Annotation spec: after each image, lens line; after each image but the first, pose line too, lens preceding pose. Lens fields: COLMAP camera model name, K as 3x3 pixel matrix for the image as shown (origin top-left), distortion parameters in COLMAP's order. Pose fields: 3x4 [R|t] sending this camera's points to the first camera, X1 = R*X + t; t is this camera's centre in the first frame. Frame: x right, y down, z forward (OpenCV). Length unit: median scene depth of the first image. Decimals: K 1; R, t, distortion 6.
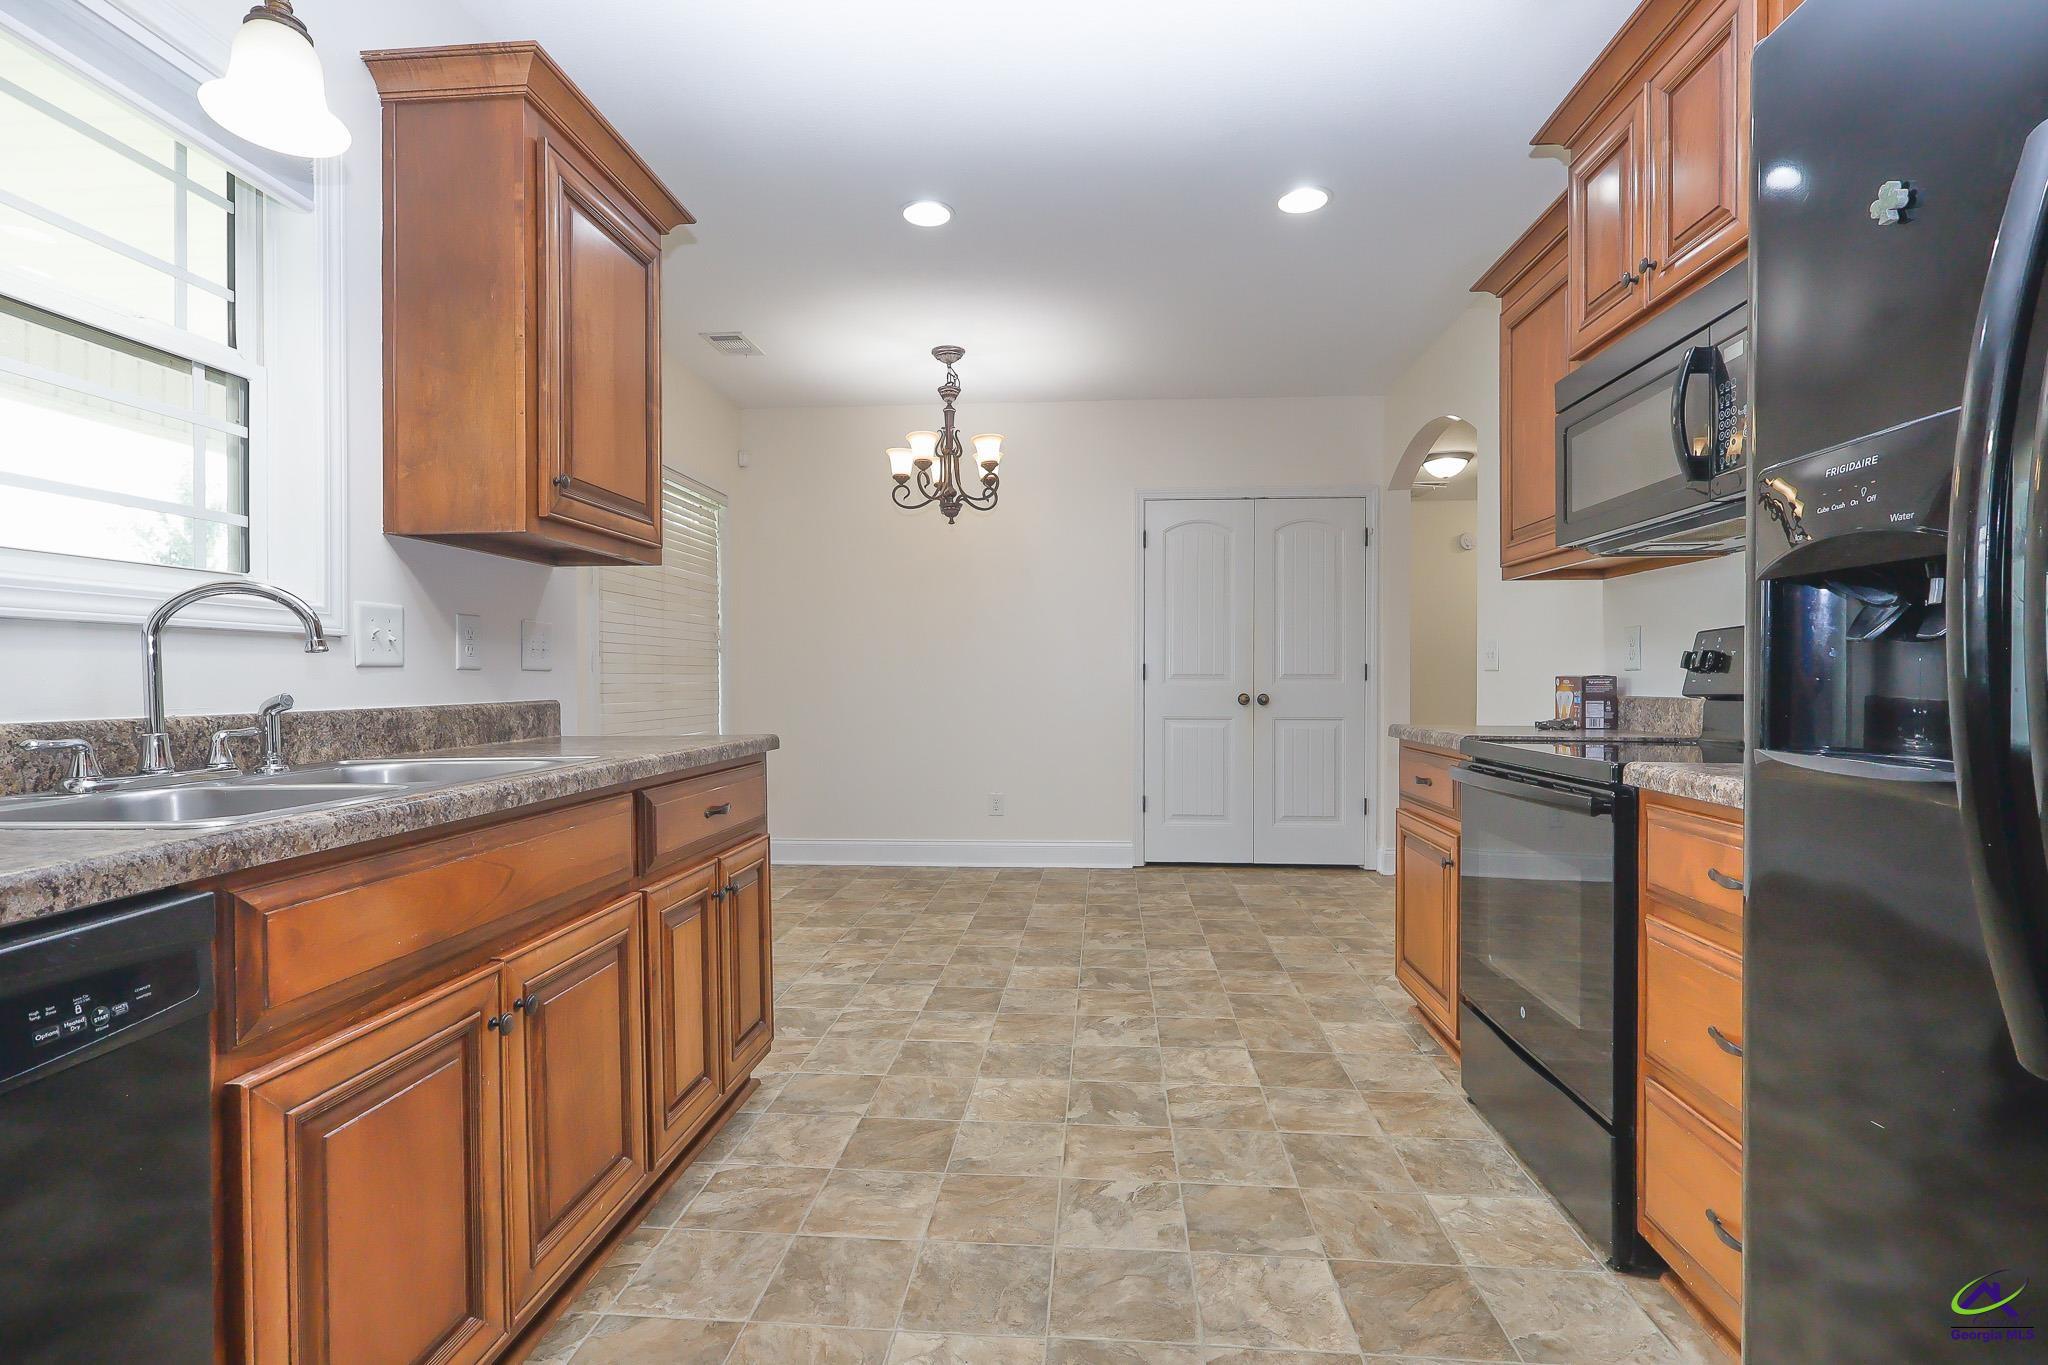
lens RADIAL K [[966.1, 0, 1026.6], [0, 966.1, 682.2], [0, 0, 1]] dist [-0.002944, 0.001415]
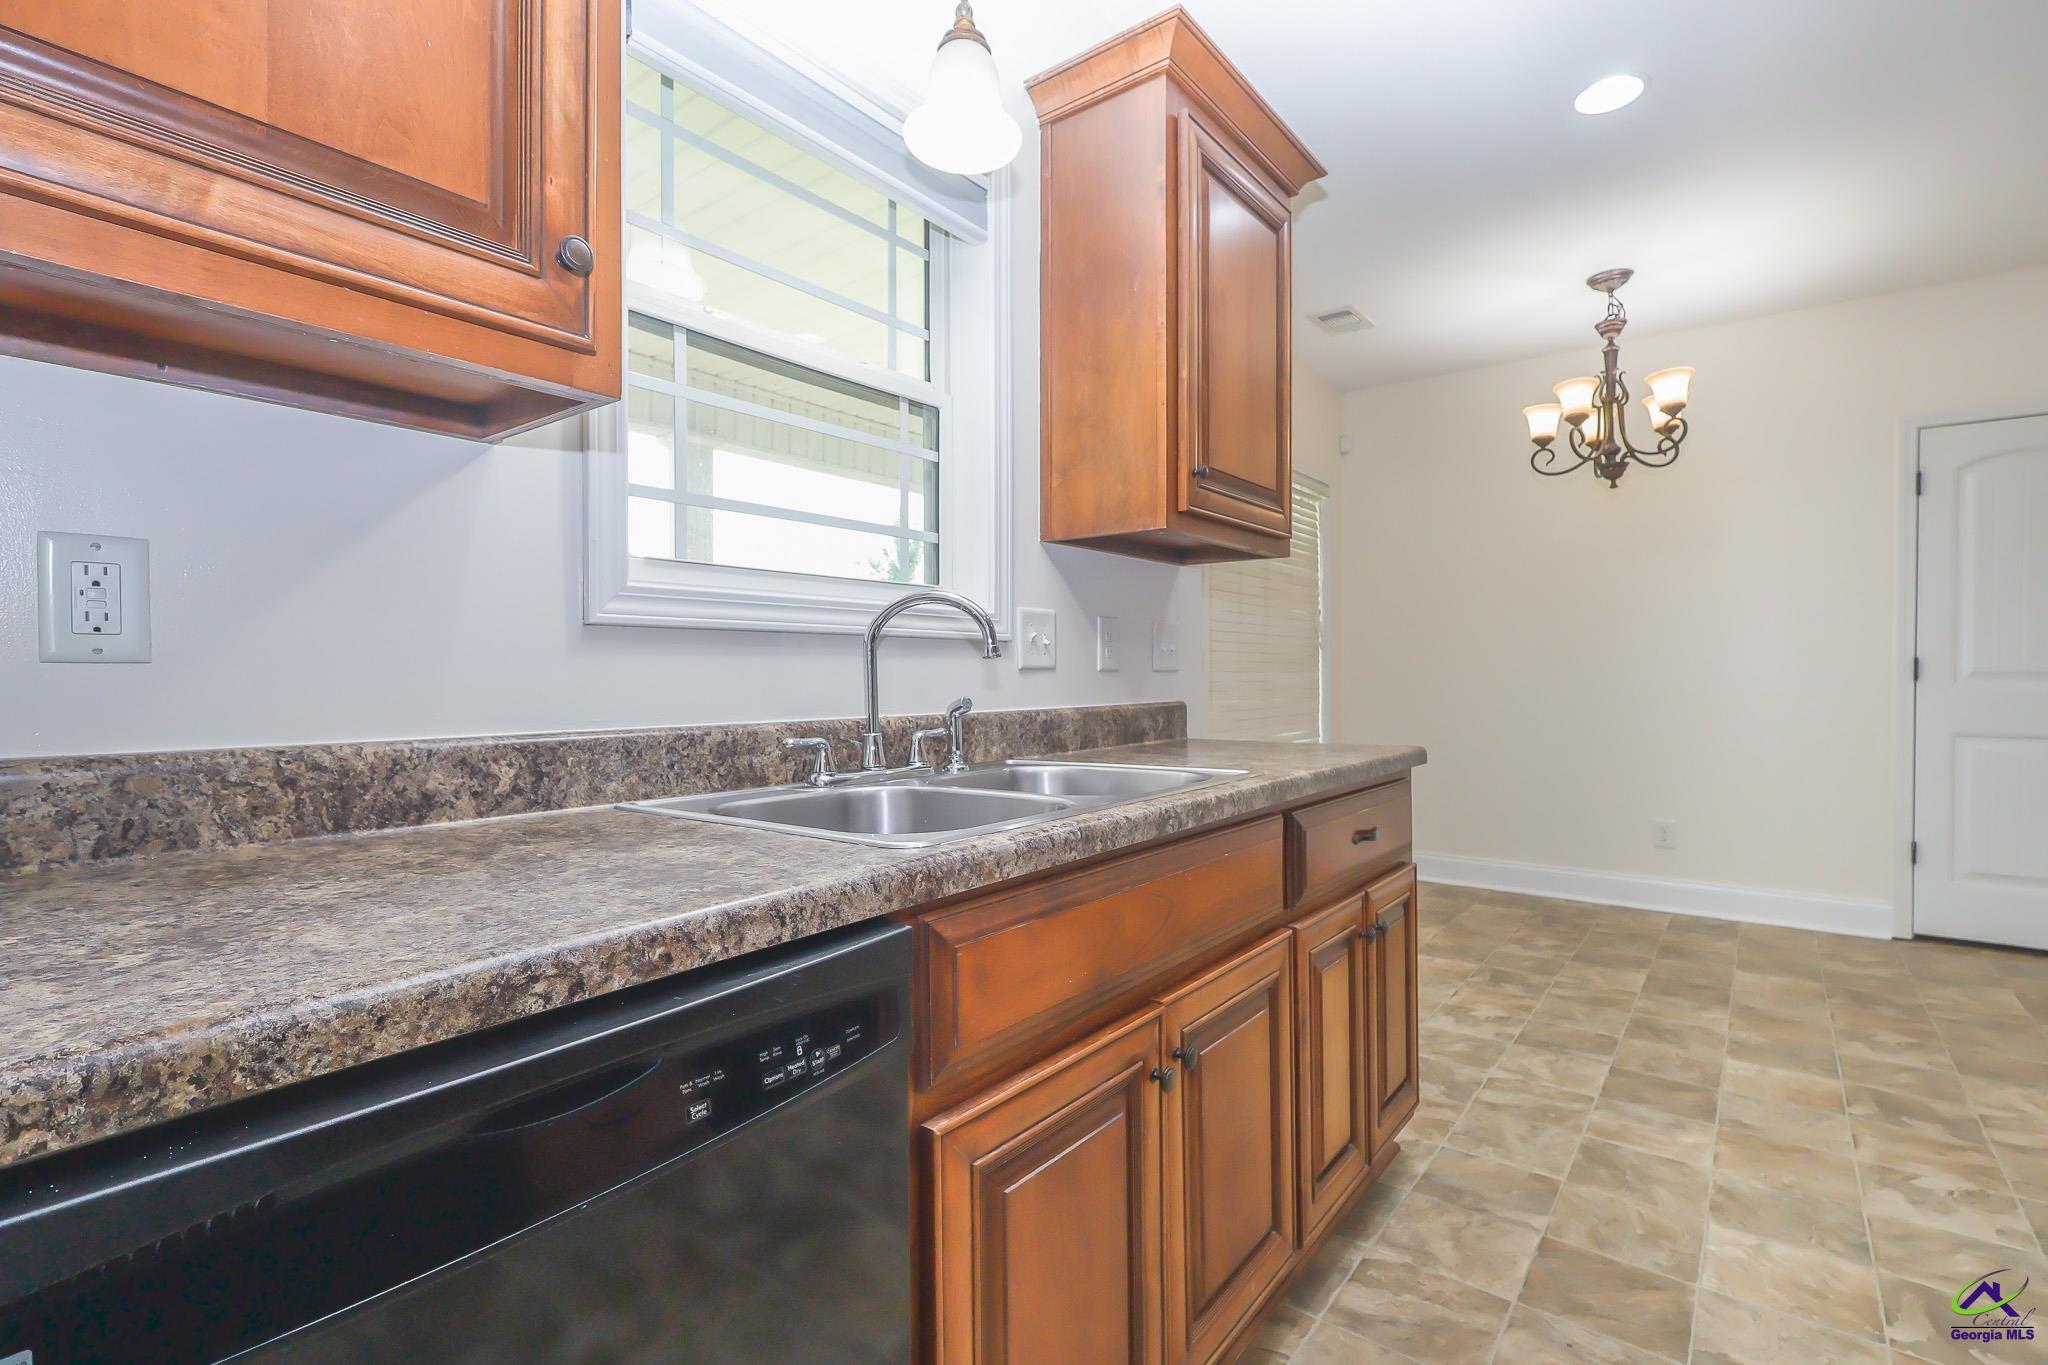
lens RADIAL K [[946.3, 0, 1027.7], [0, 946.3, 681.8], [0, 0, 1]] dist [-0.000708, 0.000413]
pose [[0.835634, 0.006461, -0.549249, -0.101812], [-0.003323, 0.999972, 0.006706, -0.008430], [0.549277, -0.003779, 0.835632, 0.122183]]
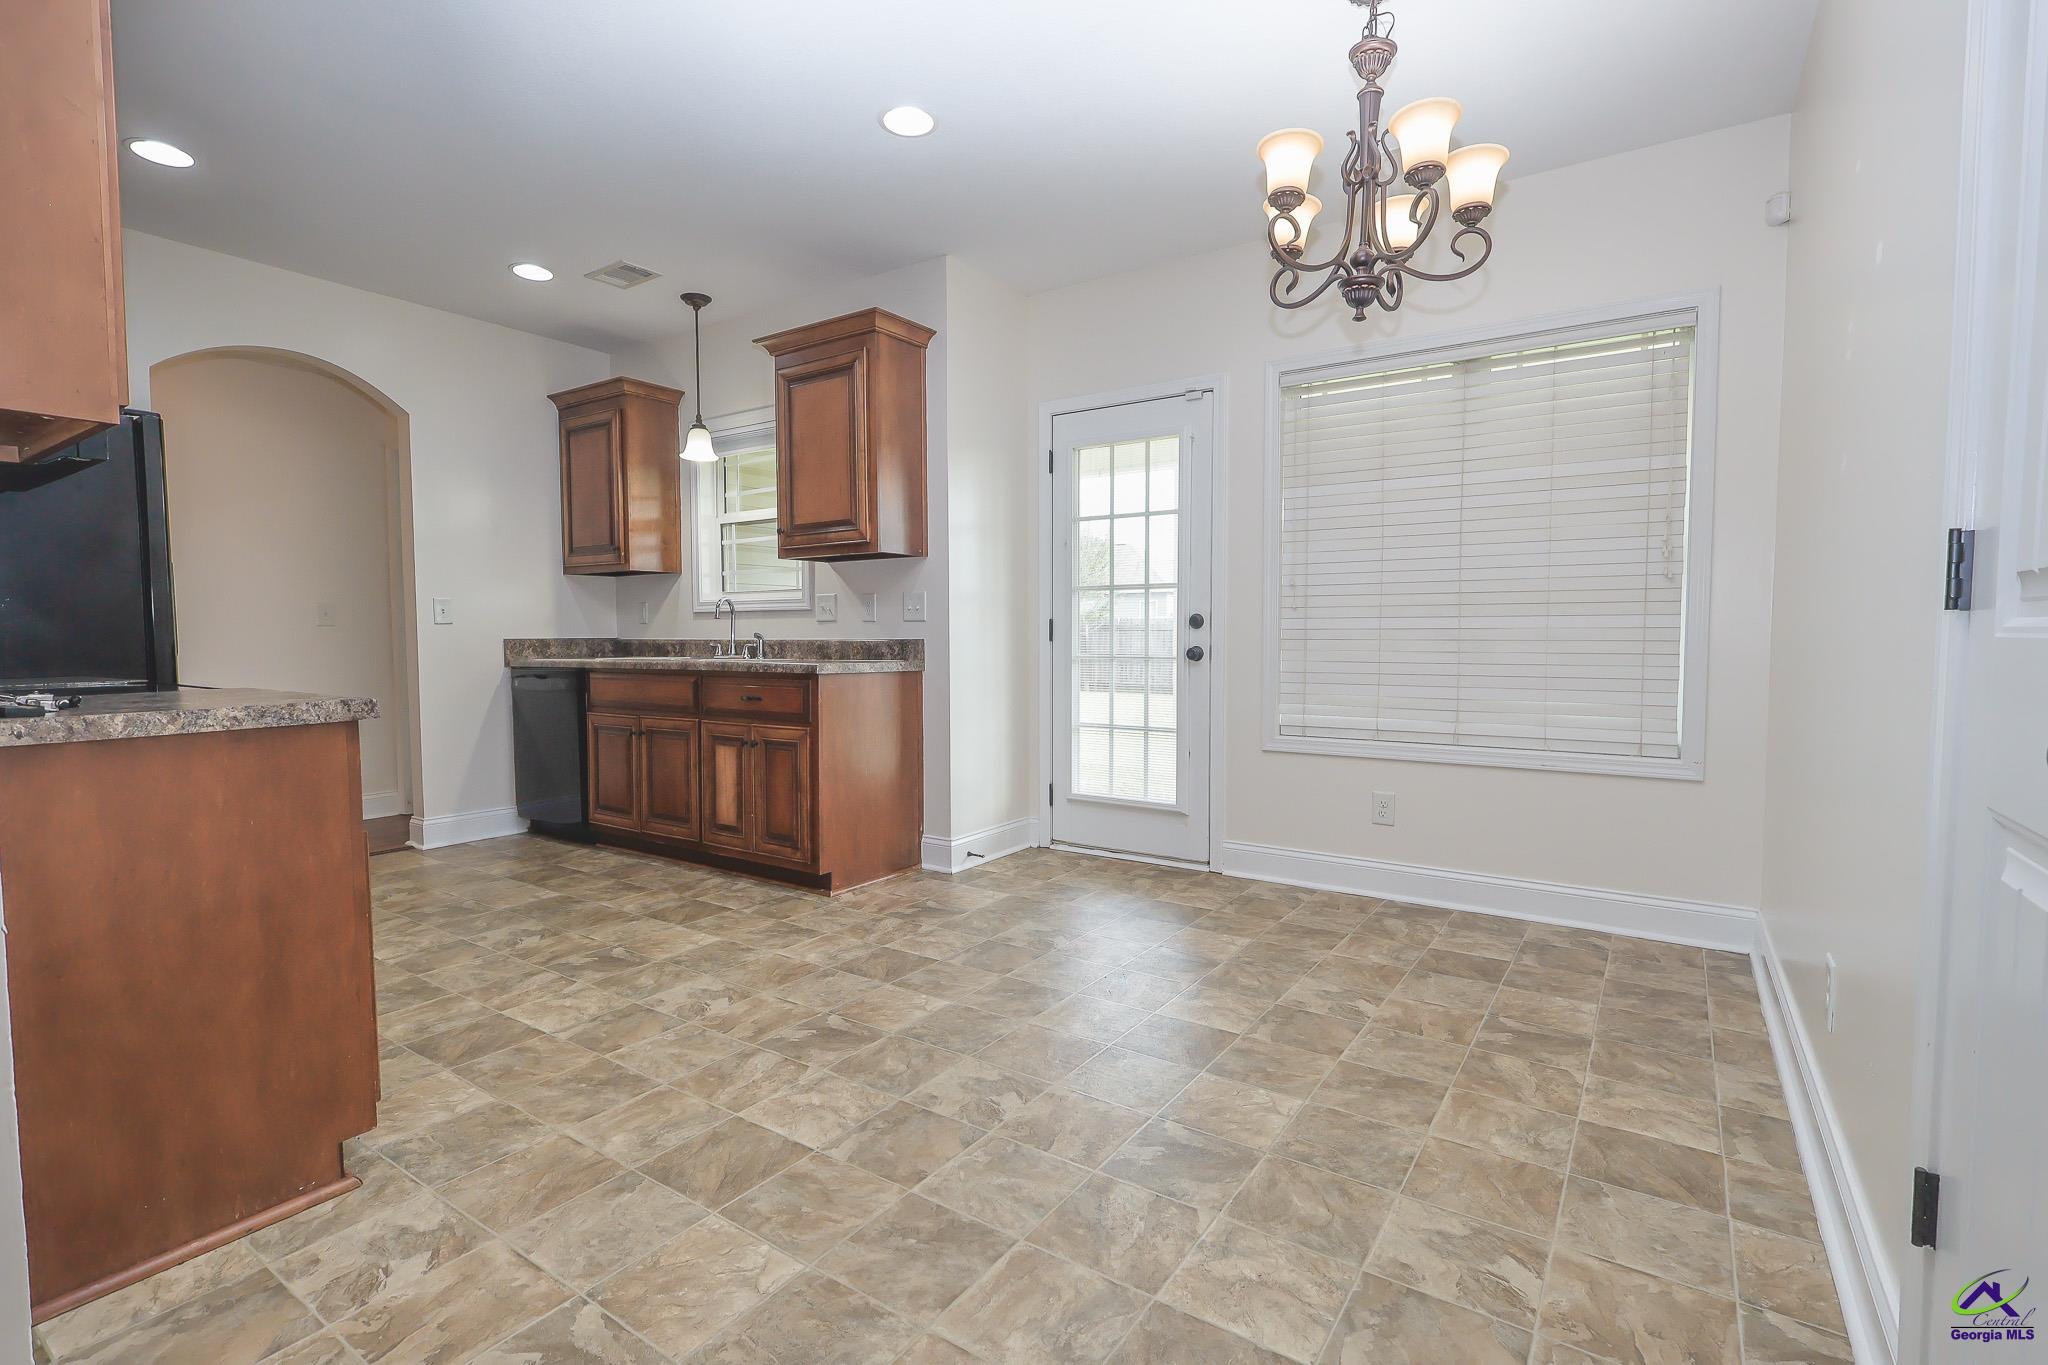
lens RADIAL K [[937.5, 0, 1025.5], [0, 937.5, 680.7], [0, 0, 1]] dist [-0.001630, 0.000507]
pose [[-0.492478, 0.048465, -0.868974, 0.912830], [0.001652, 0.998499, 0.054752, 0.001875], [0.870323, 0.025528, -0.491819, 2.188498]]
